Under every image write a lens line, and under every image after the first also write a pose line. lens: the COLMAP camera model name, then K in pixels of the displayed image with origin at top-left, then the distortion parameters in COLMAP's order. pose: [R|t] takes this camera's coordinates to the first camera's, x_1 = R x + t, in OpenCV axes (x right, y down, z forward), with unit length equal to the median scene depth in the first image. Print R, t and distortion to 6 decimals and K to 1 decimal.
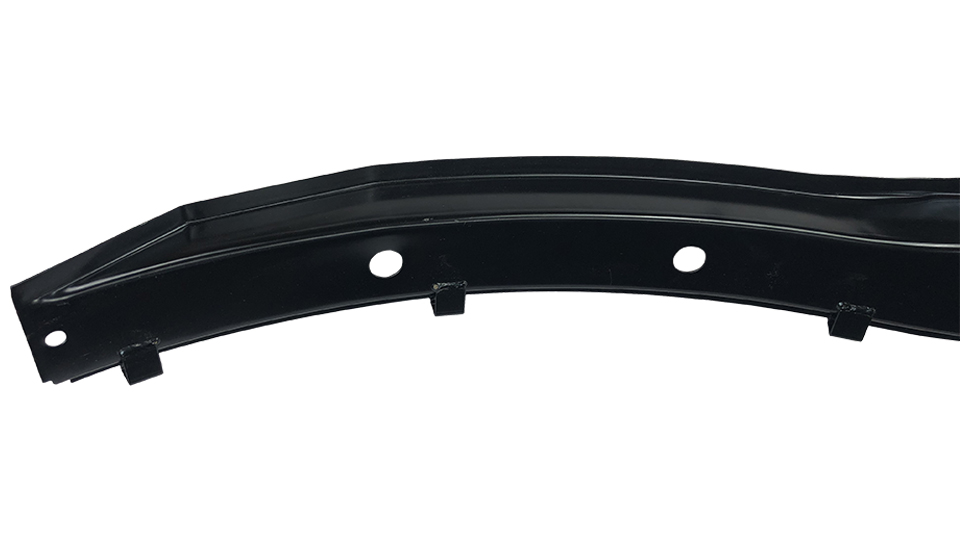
lens RADIAL K [[786.5, 0, 480.0], [0, 786.5, 270.0], [0, 0, 1]] dist [-0.079938, -0.001495]
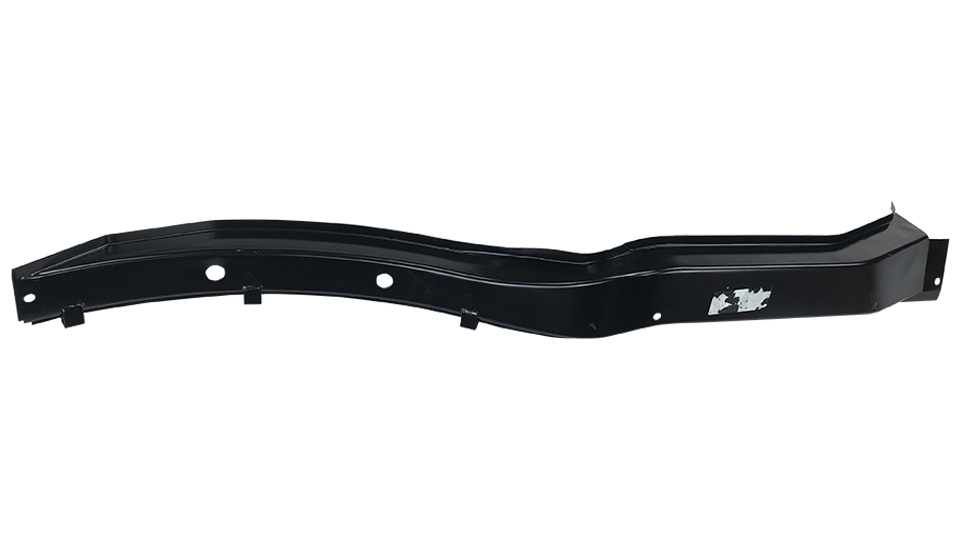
lens RADIAL K [[792.8, 0, 480.0], [0, 792.8, 270.0], [0, 0, 1]] dist [0.003313, 0.003045]
pose [[0.991886, 0.060410, 0.111860, 0.314431], [-0.054299, 0.996902, -0.056895, 0.062495], [-0.114950, 0.050359, 0.992094, -1.015879]]
